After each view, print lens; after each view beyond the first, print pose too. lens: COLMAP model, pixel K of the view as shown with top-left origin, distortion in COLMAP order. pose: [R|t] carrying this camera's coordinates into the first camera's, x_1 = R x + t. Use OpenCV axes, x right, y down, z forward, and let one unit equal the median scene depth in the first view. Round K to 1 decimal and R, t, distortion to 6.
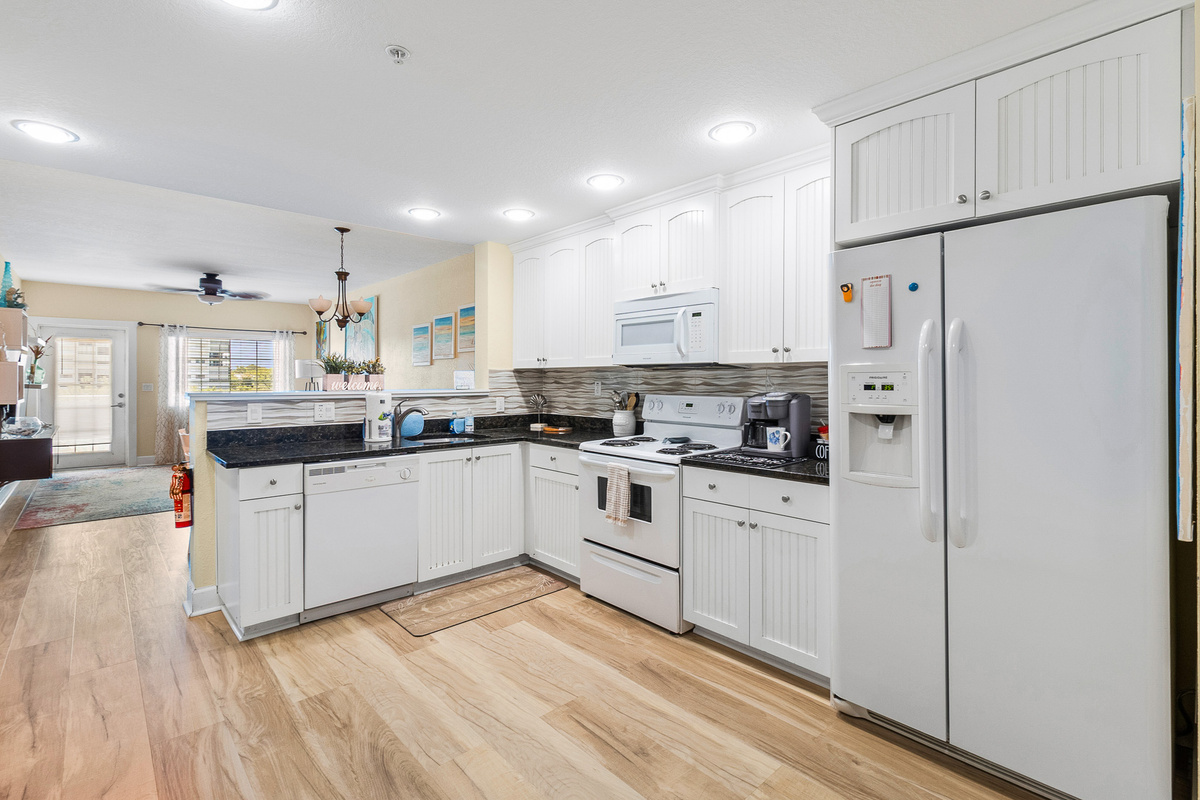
lens RADIAL K [[550.8, 0, 606.9], [0, 550.8, 378.1], [0, 0, 1]] dist [0.000762, -0.000616]
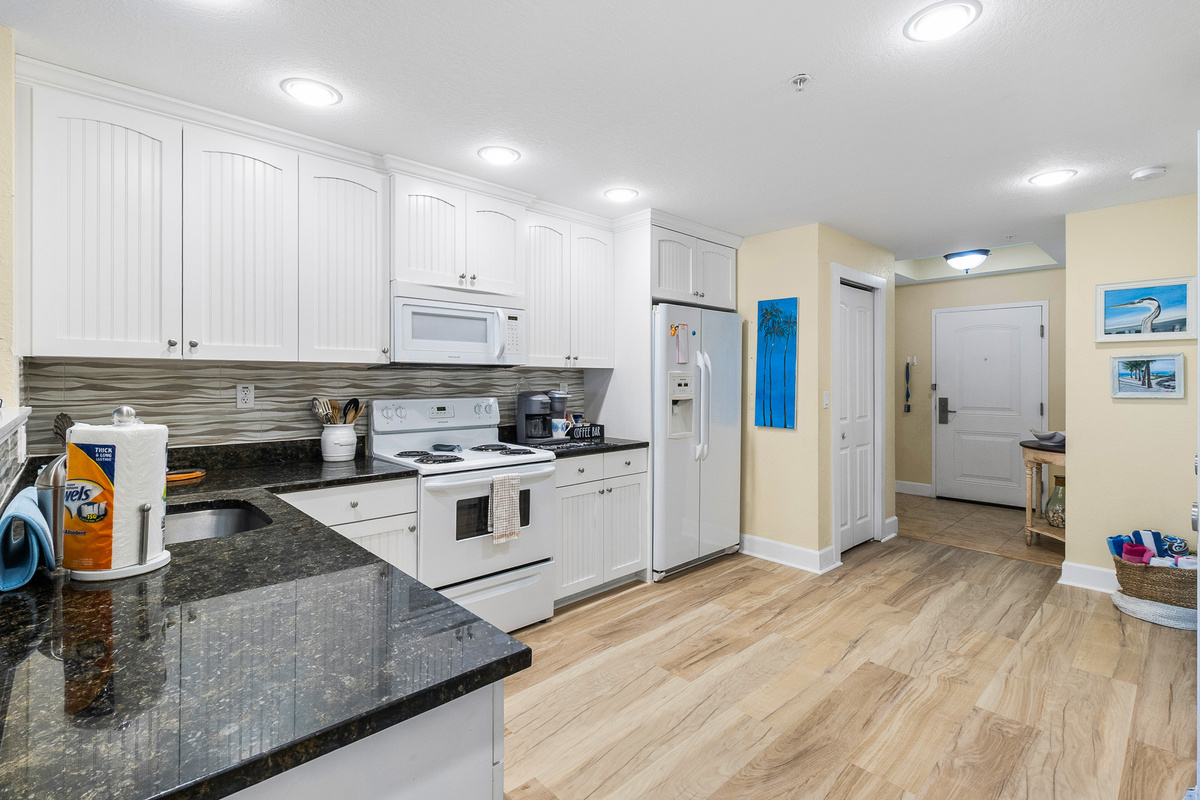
lens RADIAL K [[550.8, 0, 606.9], [0, 550.8, 378.1], [0, 0, 1]] dist [0.000762, -0.000616]
pose [[-0.006102, 0.001523, 0.999980, -0.763362], [-0.003007, 0.999994, -0.001541, -0.001410], [-0.999977, -0.003017, -0.006097, 0.722140]]
